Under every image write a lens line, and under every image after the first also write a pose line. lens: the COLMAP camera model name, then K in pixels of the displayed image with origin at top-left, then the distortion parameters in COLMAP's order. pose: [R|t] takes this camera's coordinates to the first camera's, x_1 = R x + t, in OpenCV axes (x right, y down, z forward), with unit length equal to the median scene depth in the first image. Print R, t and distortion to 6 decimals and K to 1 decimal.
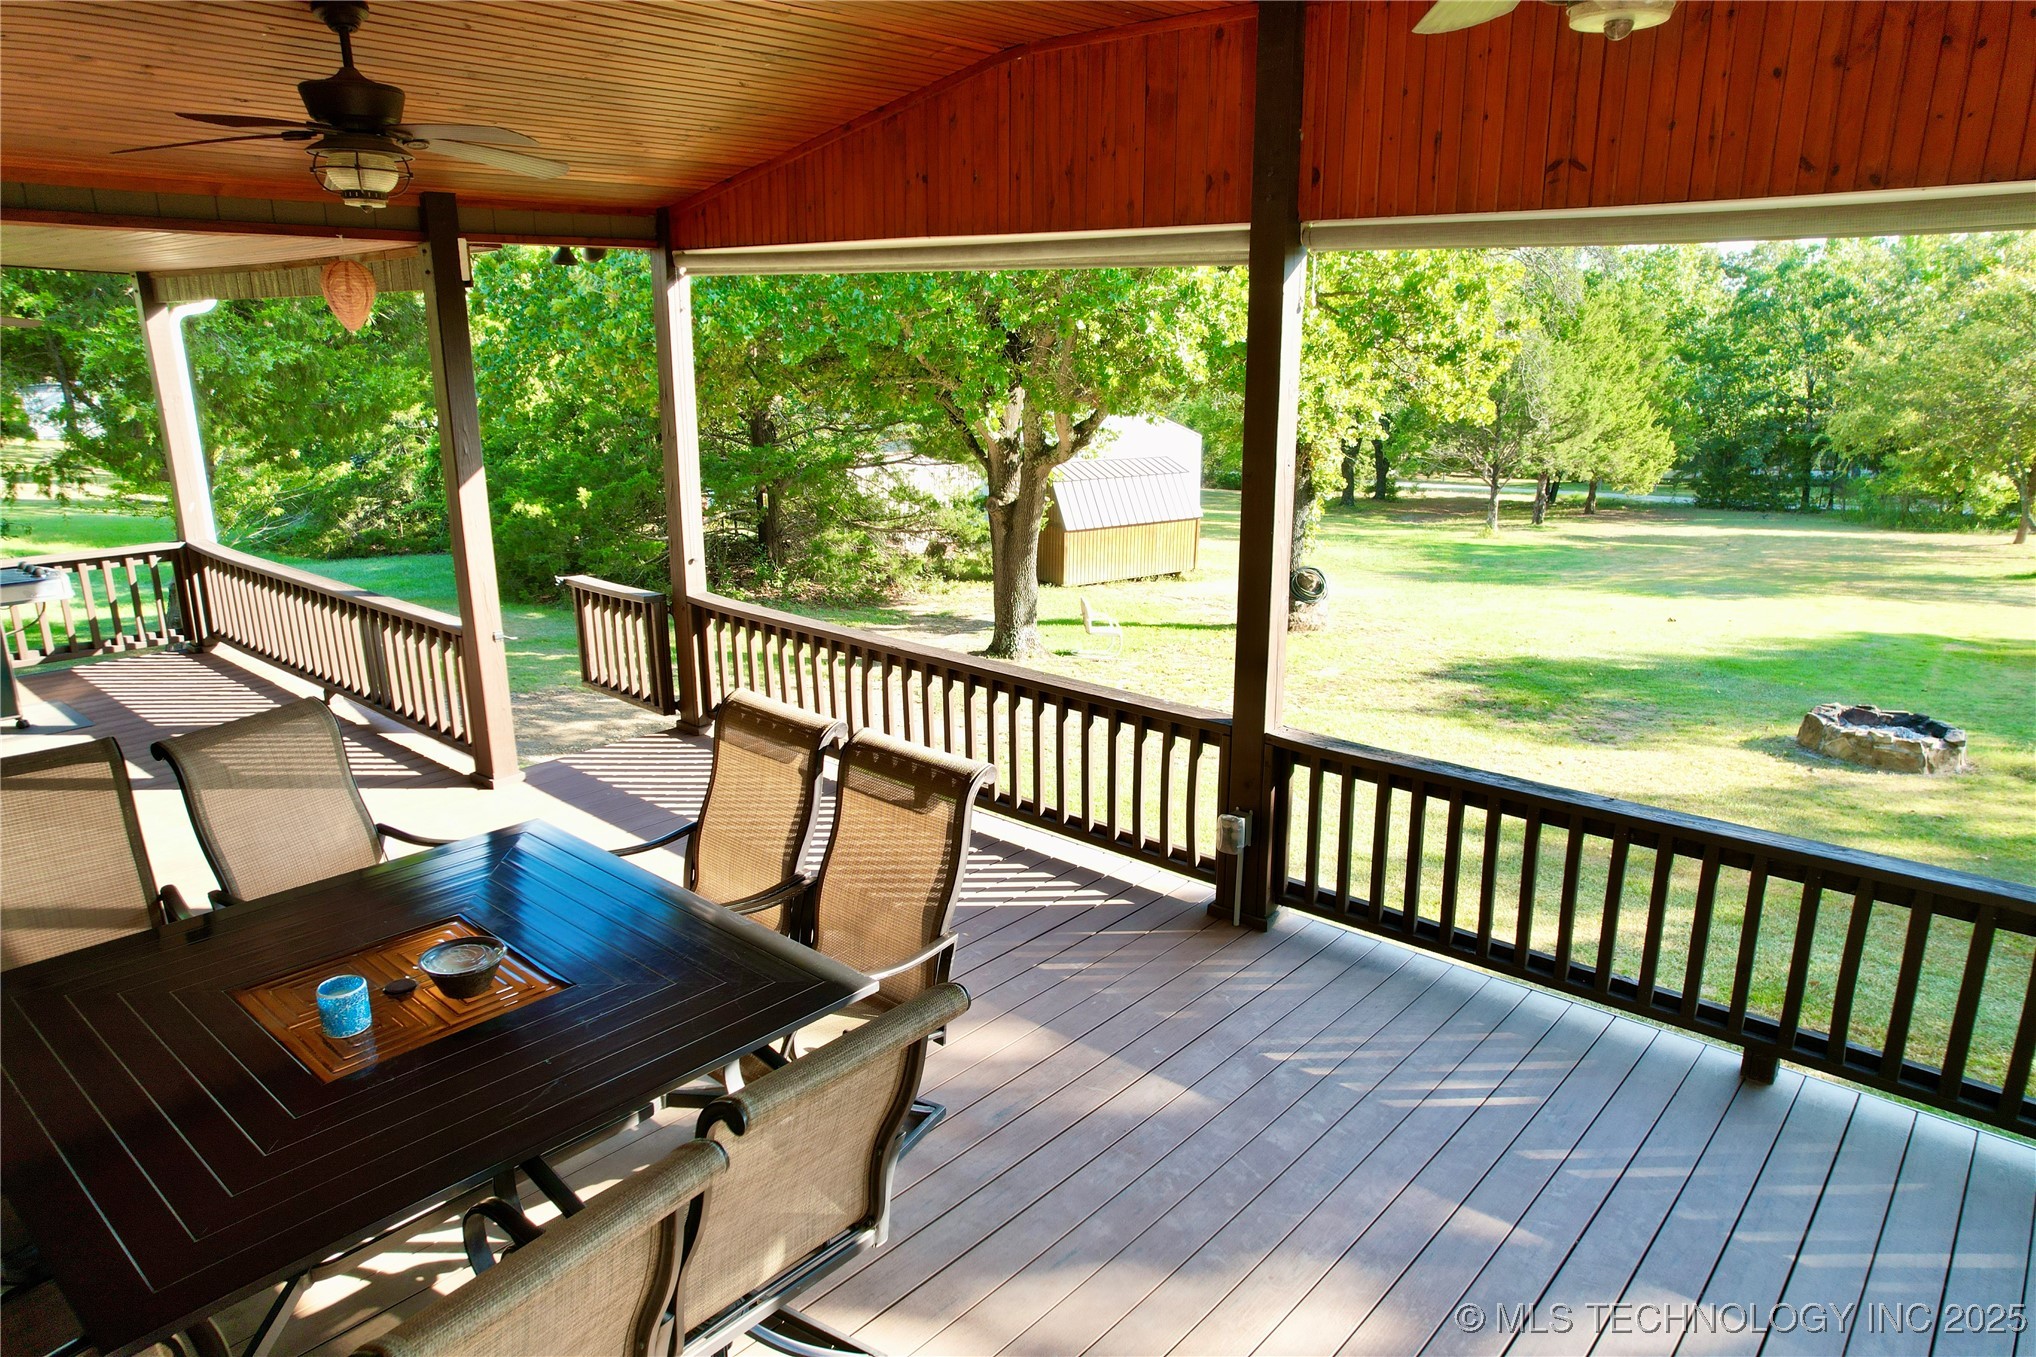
lens RADIAL K [[1298.7, 0, 1020.2], [0, 1298.7, 680.3], [0, 0, 1]] dist [-0.045942, 0.023470]
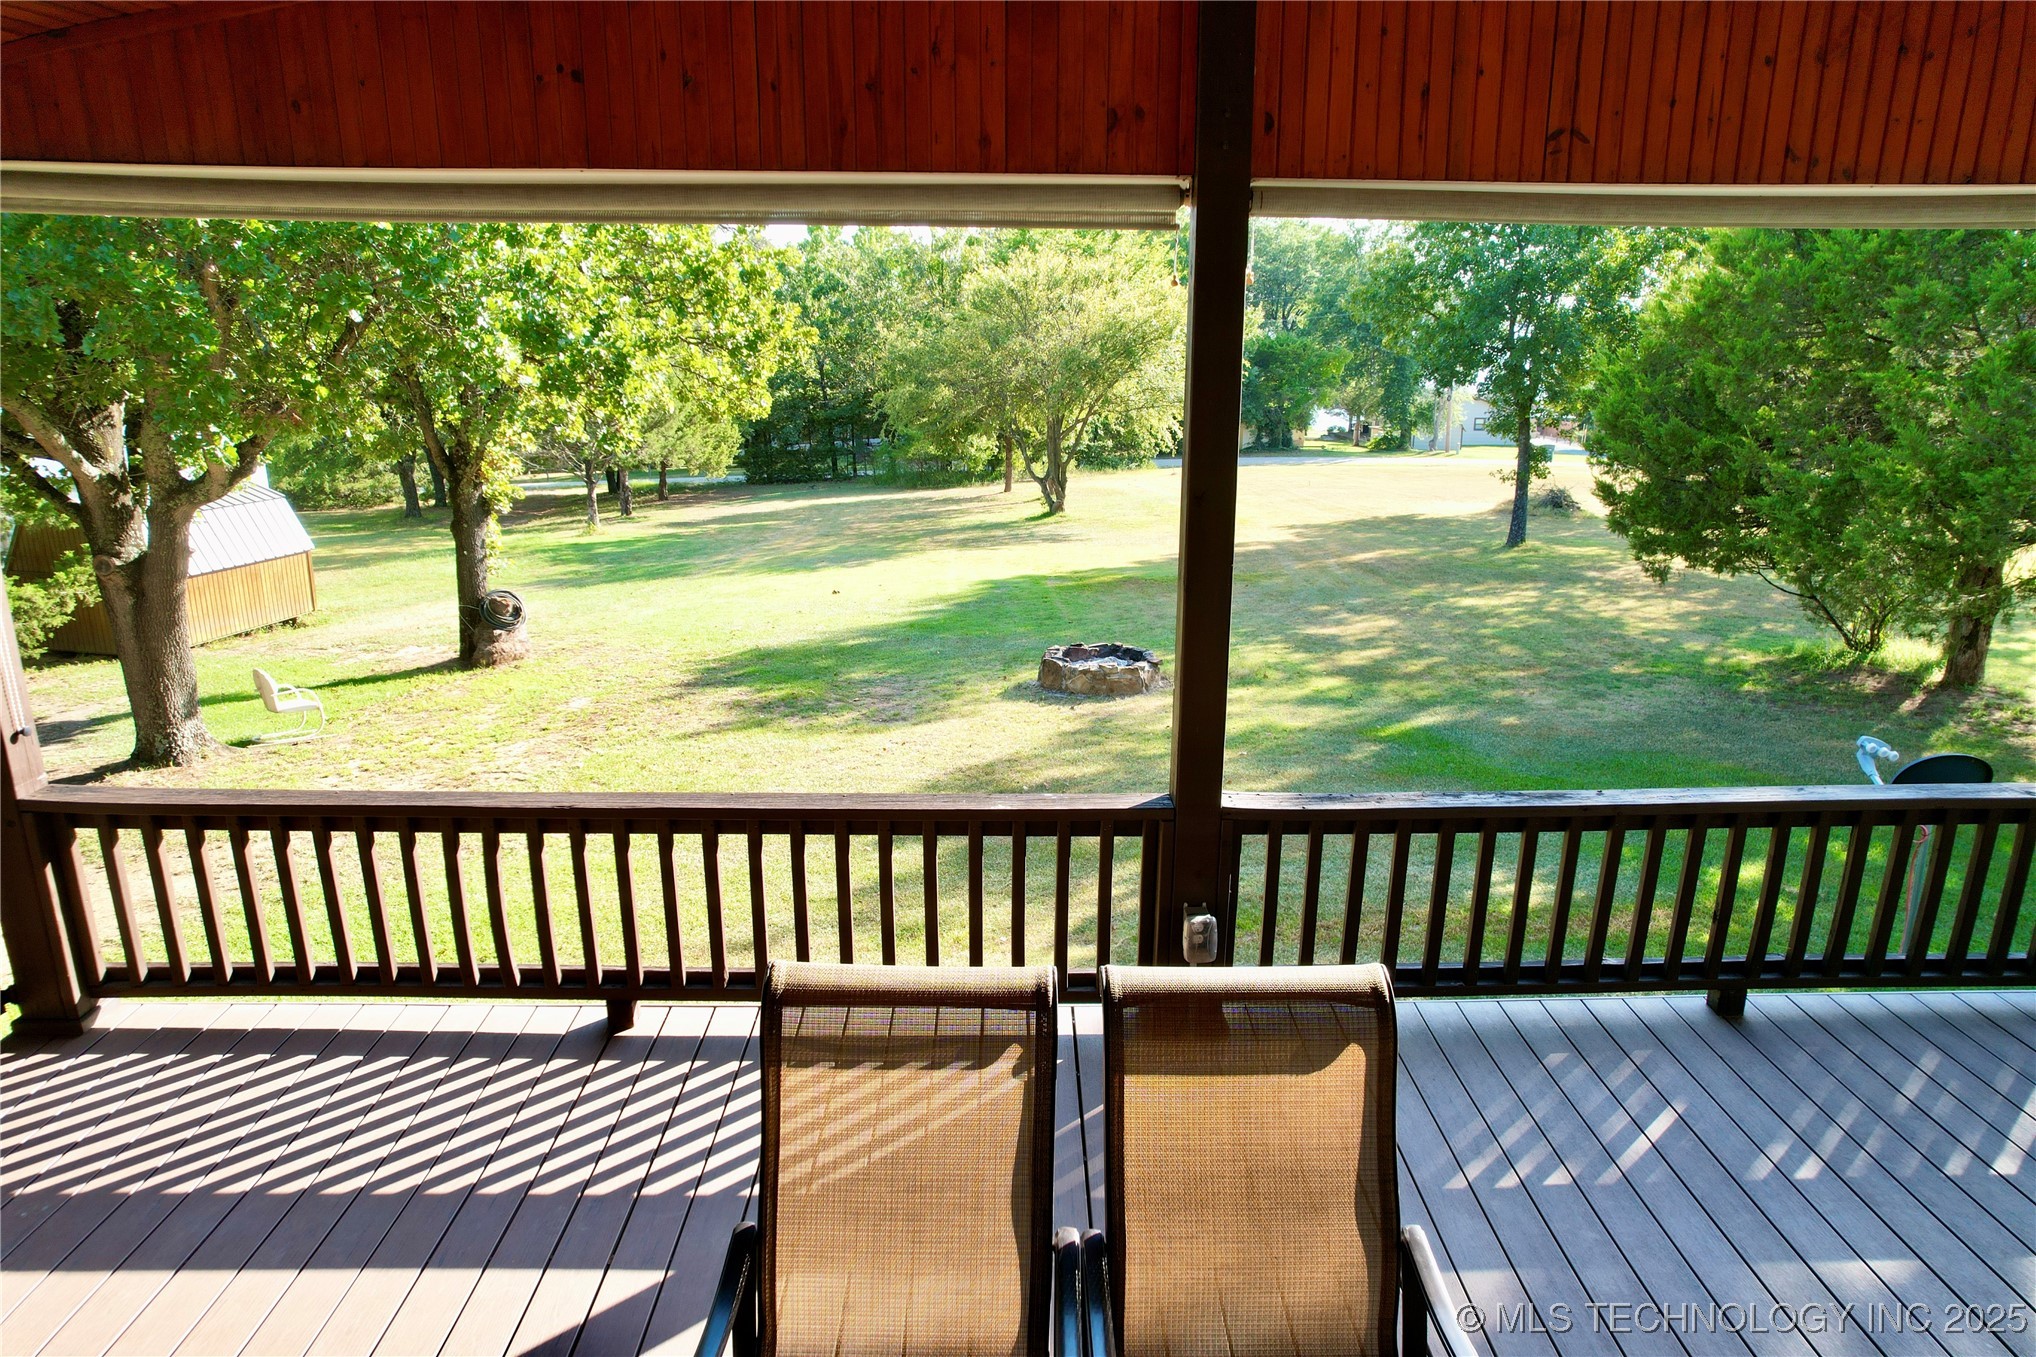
lens RADIAL K [[1298.7, 0, 1023.8], [0, 1298.7, 687.0], [0, 0, 1]] dist [-0.045942, 0.023470]
pose [[0.740960, -0.181521, 0.646551, -0.135132], [0.174629, 0.981736, 0.075497, -0.037916], [-0.648447, 0.056966, 0.759125, 0.145765]]
